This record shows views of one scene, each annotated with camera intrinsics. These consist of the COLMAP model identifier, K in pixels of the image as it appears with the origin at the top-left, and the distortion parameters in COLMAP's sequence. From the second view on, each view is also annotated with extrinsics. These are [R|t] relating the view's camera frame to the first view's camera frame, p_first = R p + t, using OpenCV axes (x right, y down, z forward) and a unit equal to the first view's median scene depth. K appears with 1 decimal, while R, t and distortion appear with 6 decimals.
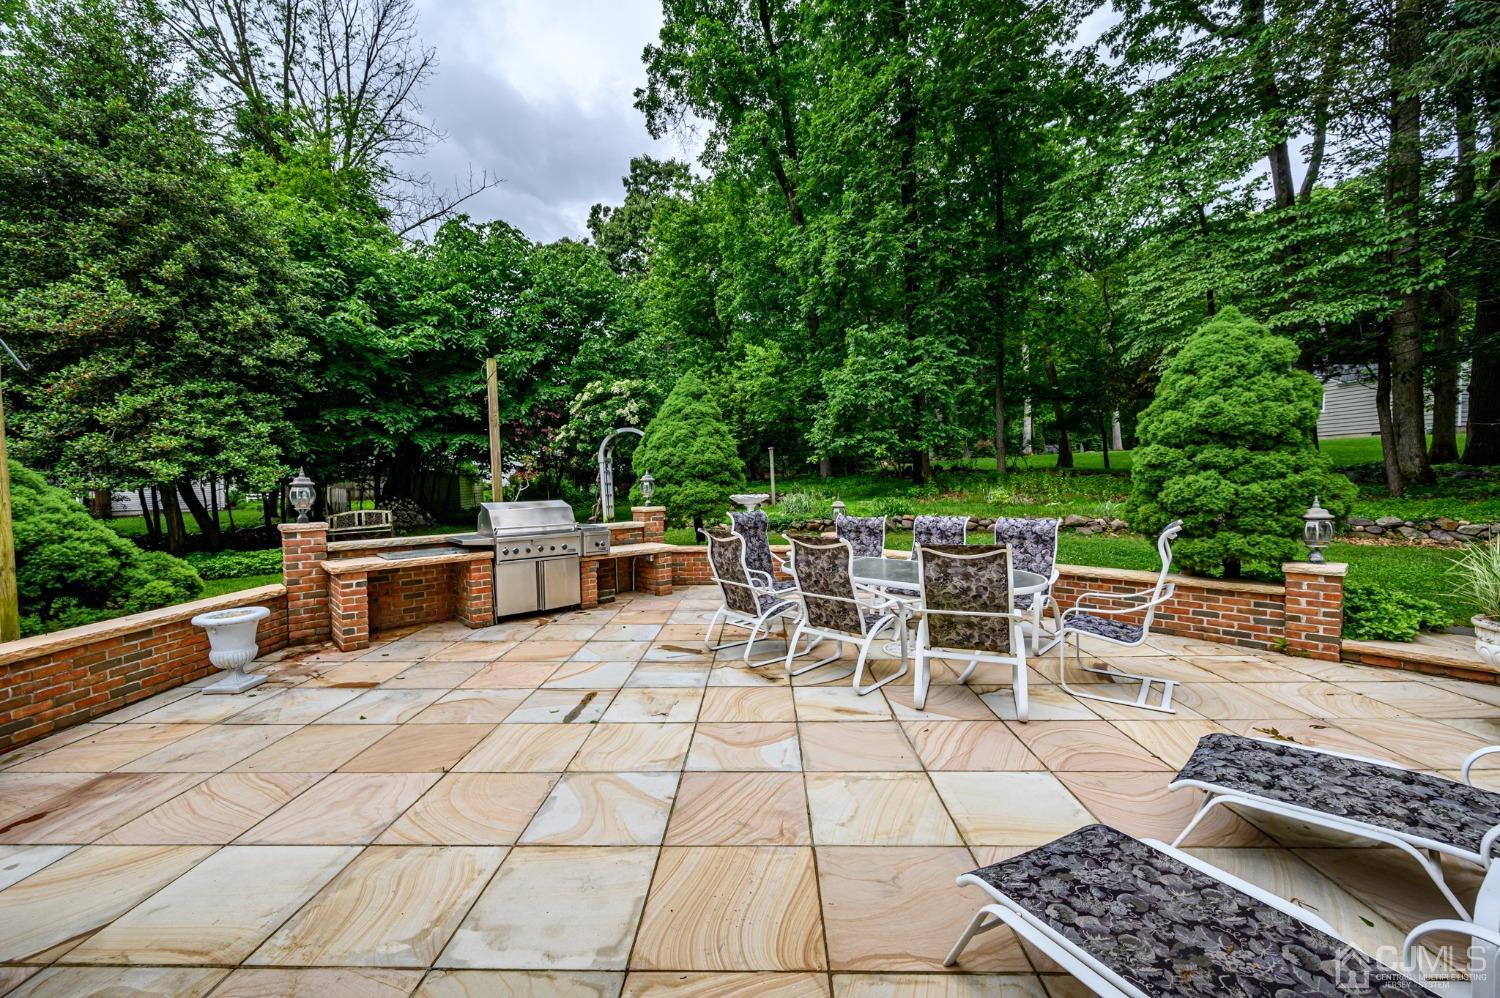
lens RADIAL K [[615.0, 0, 750.0], [0, 615.0, 499.0], [0, 0, 1]] dist [0.008176, -0.000331]
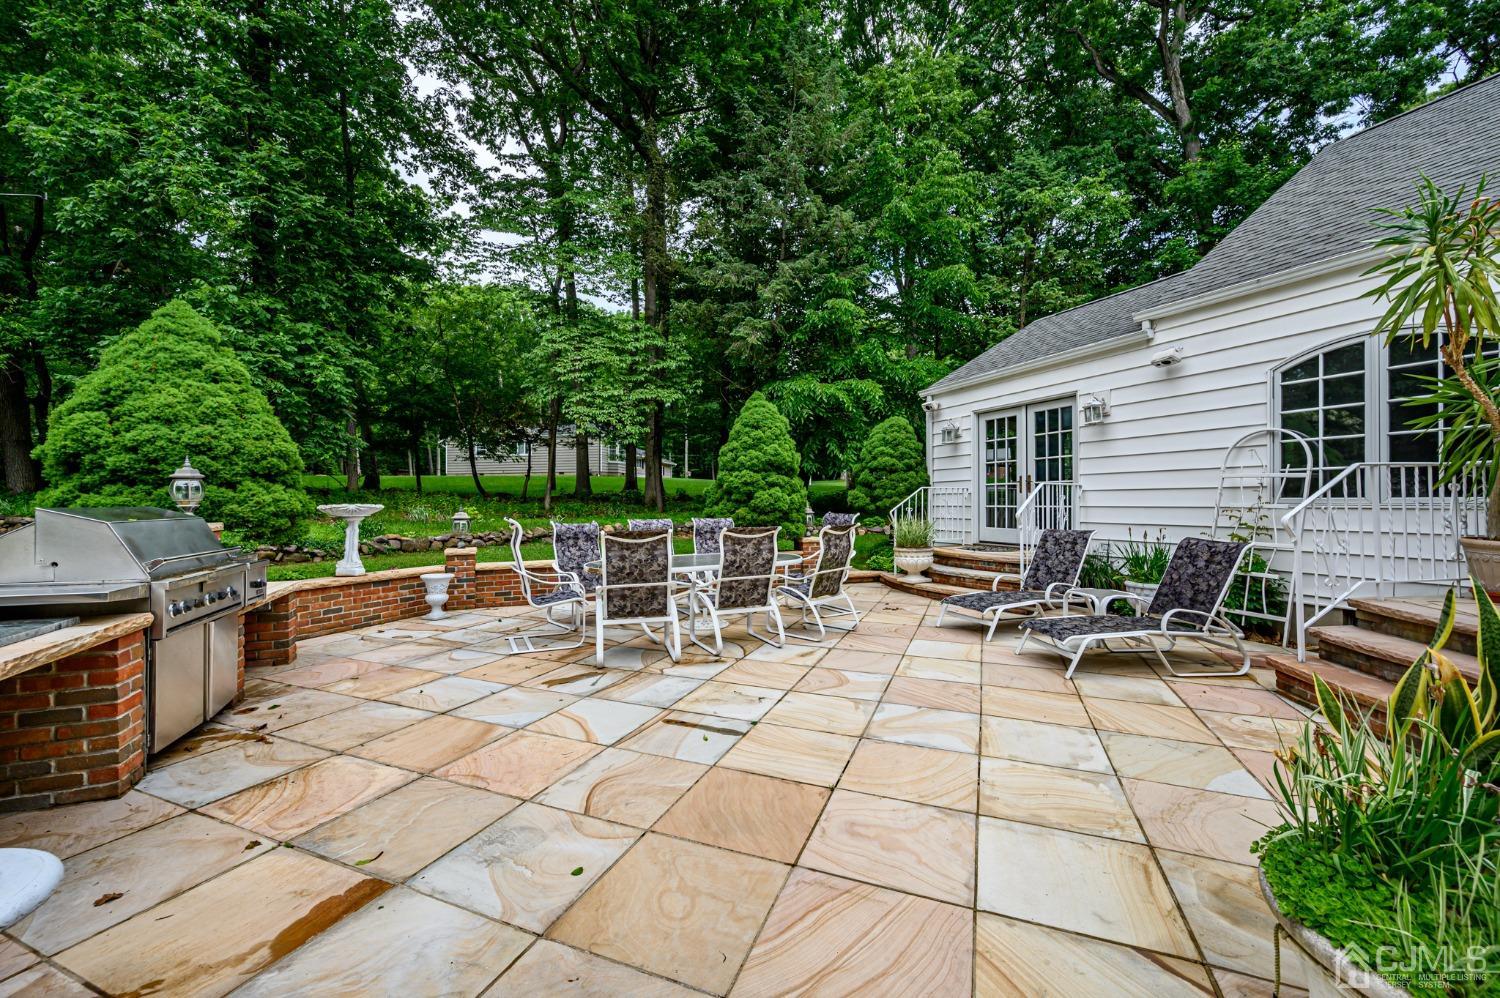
lens RADIAL K [[563.2, 0, 805.8], [0, 563.2, 502.3], [0, 0, 1]] dist [0.007736, 0.000041]
pose [[0.304352, 0.009183, 0.952515, -0.729948], [0.028124, 0.999431, -0.018622, 0.027681], [-0.952144, 0.032456, 0.303920, 0.446767]]
